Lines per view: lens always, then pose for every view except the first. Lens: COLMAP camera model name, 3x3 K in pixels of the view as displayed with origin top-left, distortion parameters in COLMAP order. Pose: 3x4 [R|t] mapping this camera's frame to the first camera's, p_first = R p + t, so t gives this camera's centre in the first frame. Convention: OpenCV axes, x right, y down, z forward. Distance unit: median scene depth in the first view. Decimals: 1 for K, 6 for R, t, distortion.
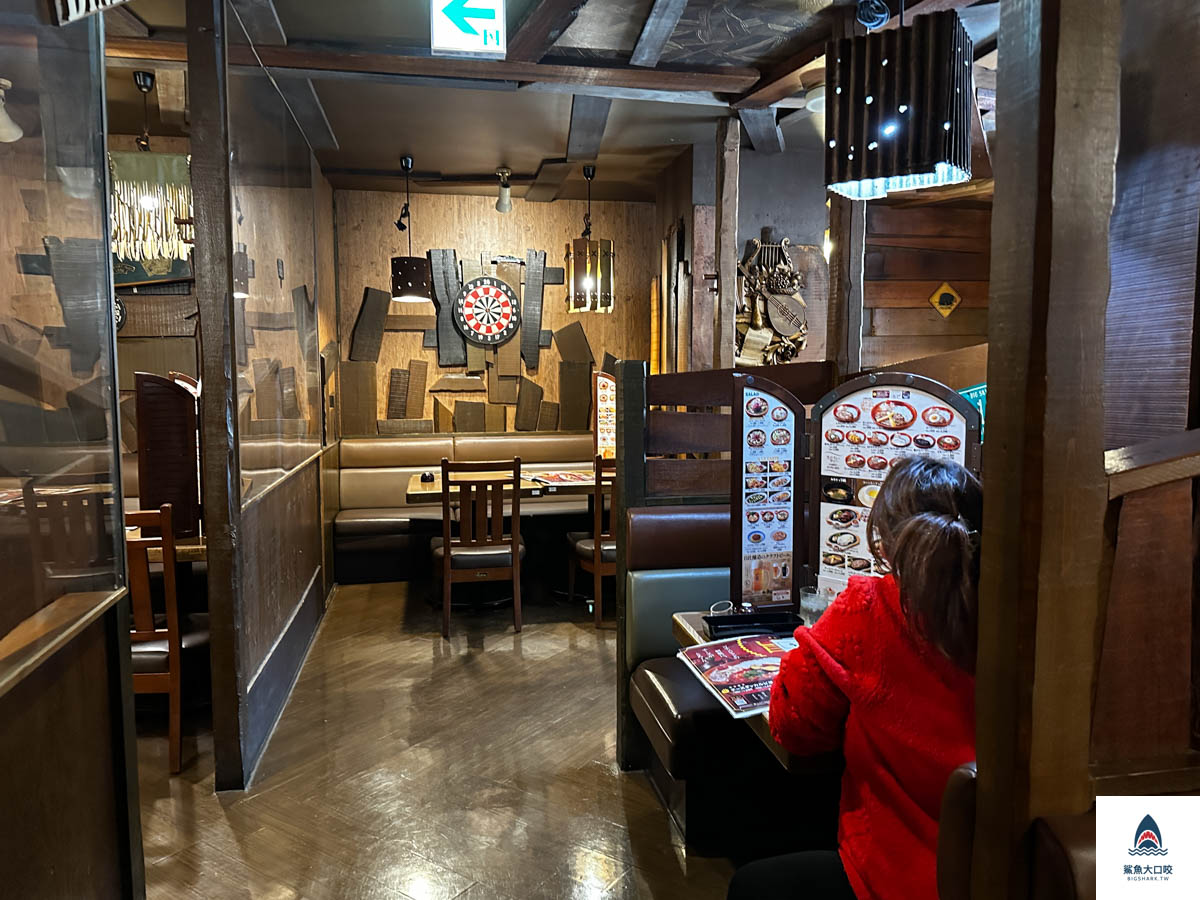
lens RADIAL K [[849.5, 0, 598.2], [0, 849.5, 446.1], [0, 0, 1]] dist [0.021960, -0.034250]
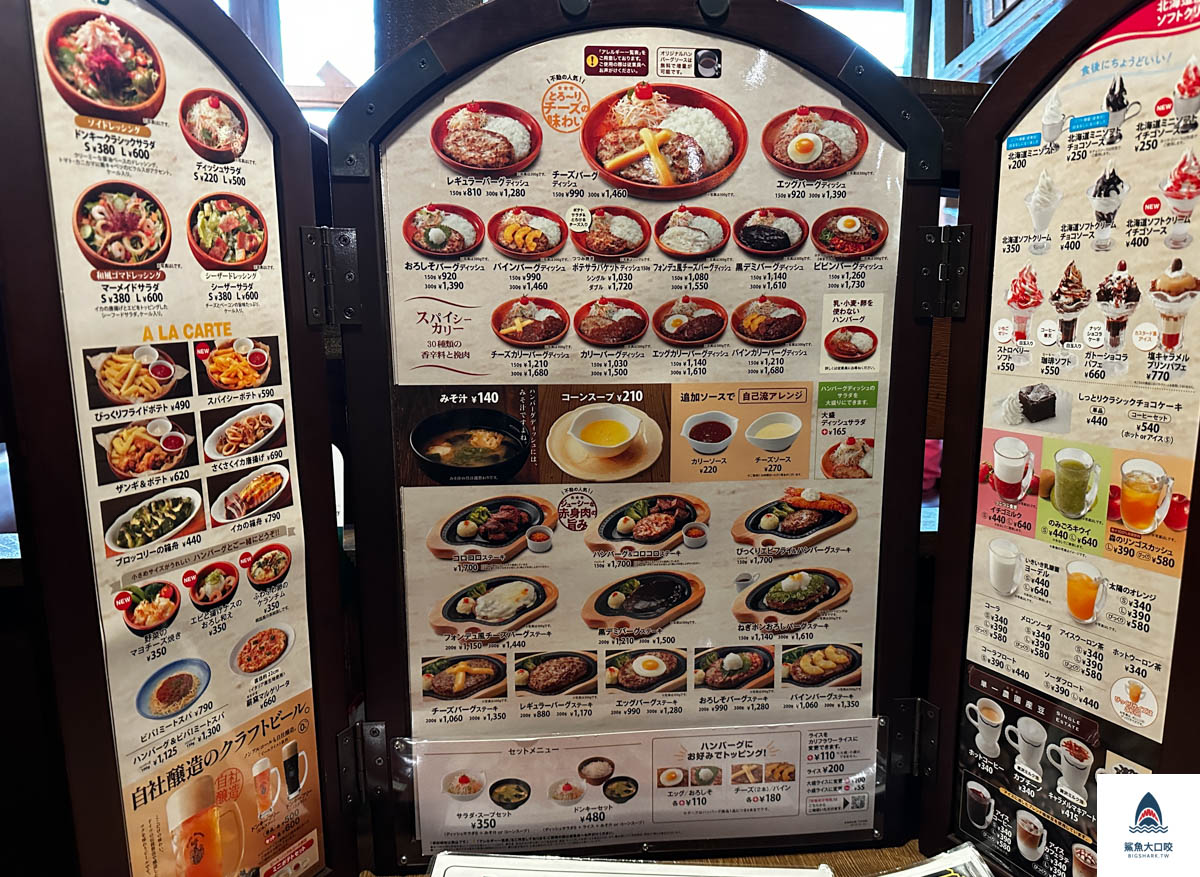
lens RADIAL K [[906.9, 0, 594.2], [0, 906.9, 466.9], [0, 0, 1]] dist [0.081647, -0.012554]
pose [[0.660586, -0.147270, 0.736164, 0.090634], [0.074648, 0.988596, 0.130786, 0.026635], [-0.747030, -0.031442, 0.664047, 0.779434]]
